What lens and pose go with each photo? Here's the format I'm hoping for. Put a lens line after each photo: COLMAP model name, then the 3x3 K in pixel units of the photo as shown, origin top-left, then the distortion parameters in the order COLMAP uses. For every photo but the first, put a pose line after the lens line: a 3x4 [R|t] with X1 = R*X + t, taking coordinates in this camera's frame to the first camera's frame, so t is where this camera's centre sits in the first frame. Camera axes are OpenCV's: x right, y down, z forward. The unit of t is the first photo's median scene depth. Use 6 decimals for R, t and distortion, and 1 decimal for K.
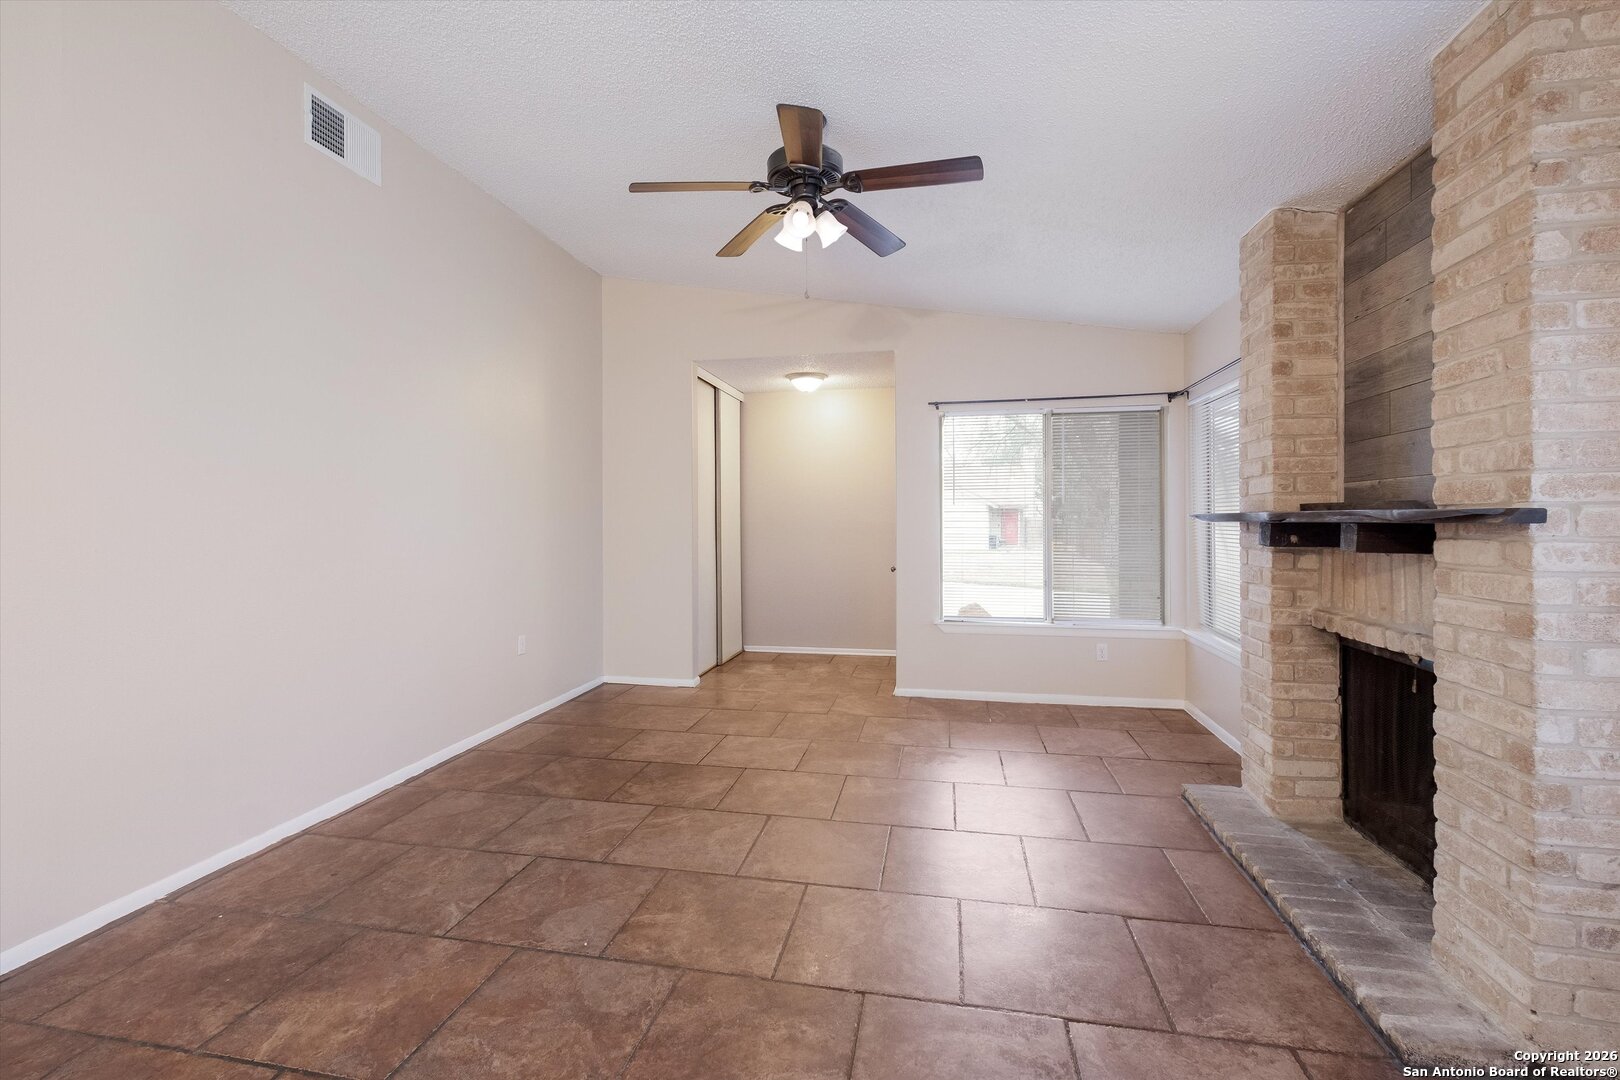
lens RADIAL K [[695.7, 0, 811.0], [0, 695.7, 518.5], [0, 0, 1]] dist [0.013939, -0.006681]
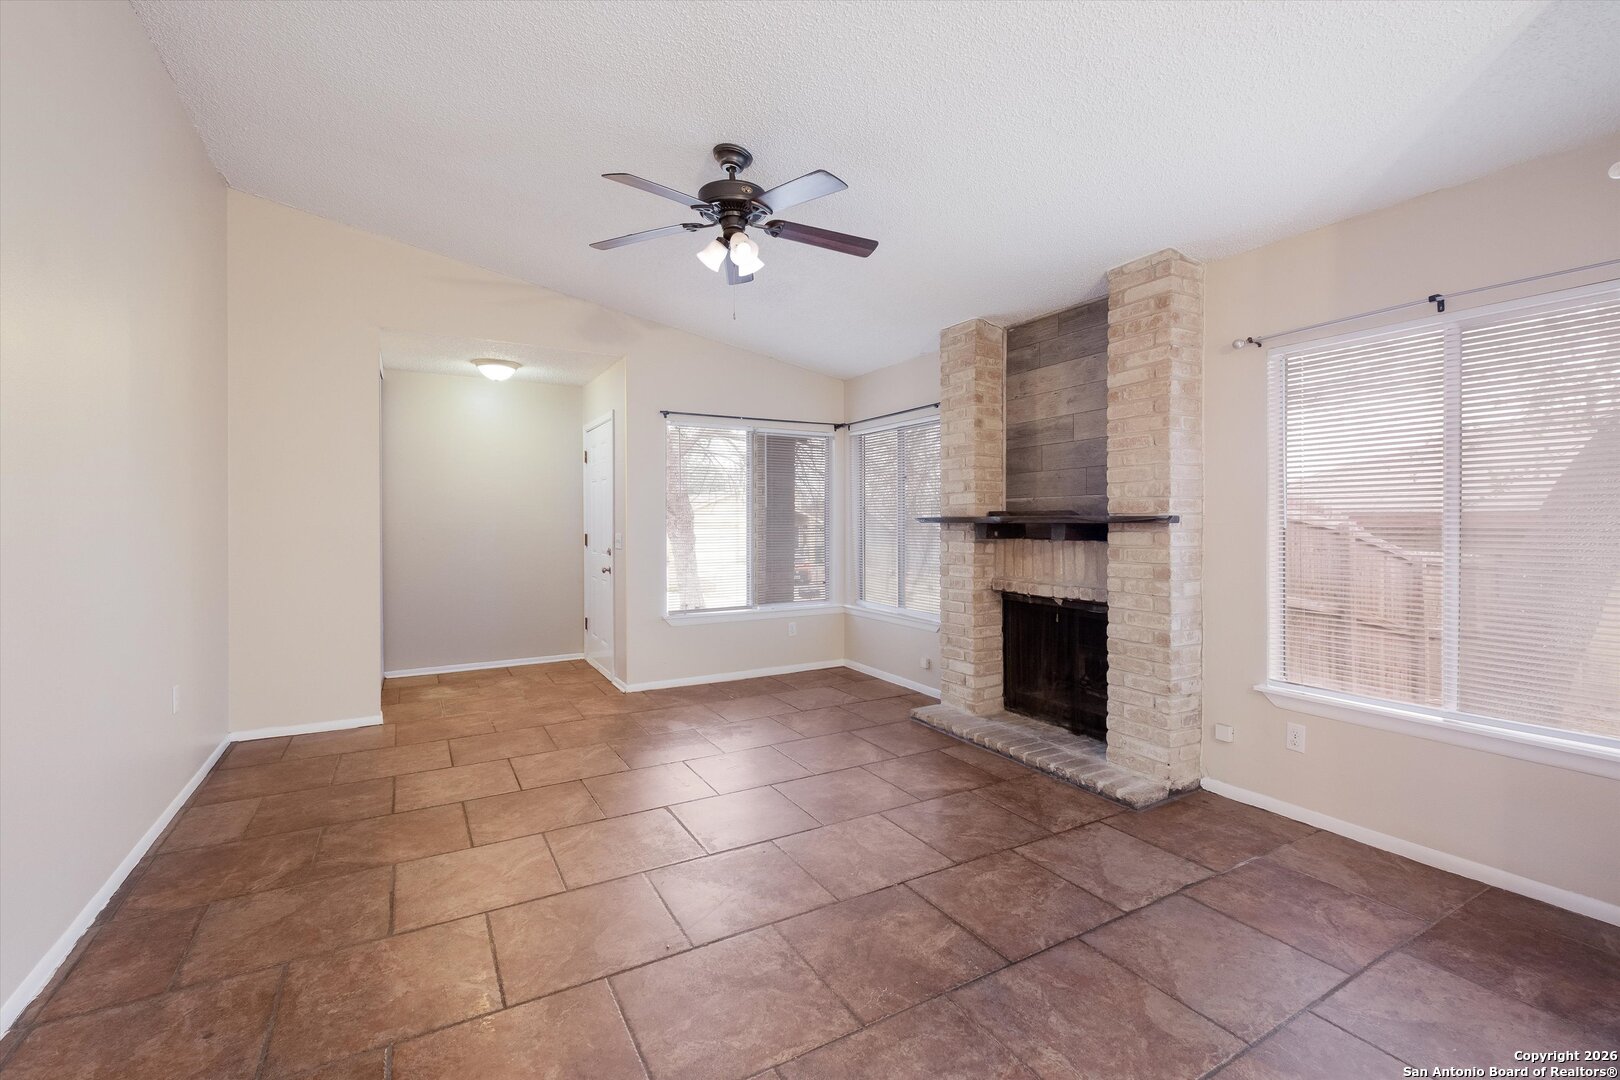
lens RADIAL K [[695.7, 0, 805.4], [0, 695.7, 521.2], [0, 0, 1]] dist [0.013939, -0.006681]
pose [[0.758572, 0.002022, 0.651586, -0.651011], [-0.002352, 0.999997, -0.000365, 0.002647], [-0.651585, -0.001256, 0.758575, 0.092672]]
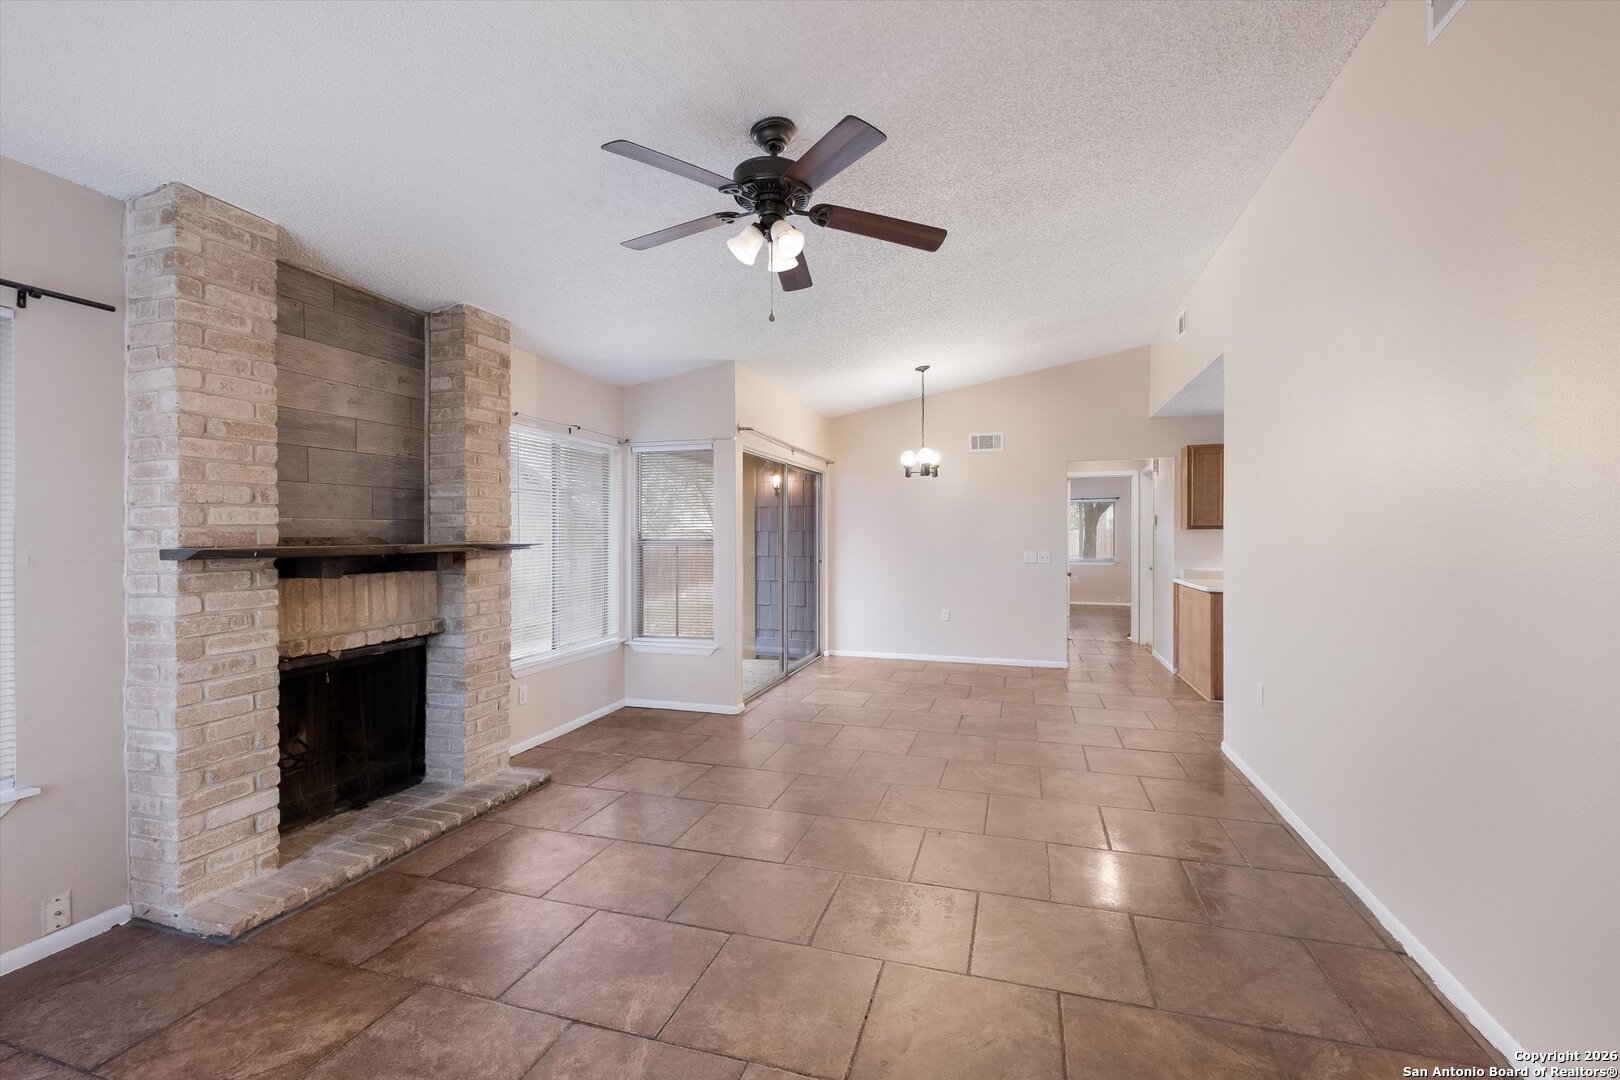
lens RADIAL K [[695.7, 0, 812.5], [0, 695.7, 536.7], [0, 0, 1]] dist [0.013939, -0.006681]
pose [[-0.994761, 0.001858, 0.102207, -0.161894], [0.001992, 0.999997, 0.001208, -0.022809], [-0.102204, 0.001406, -0.994762, 1.986327]]
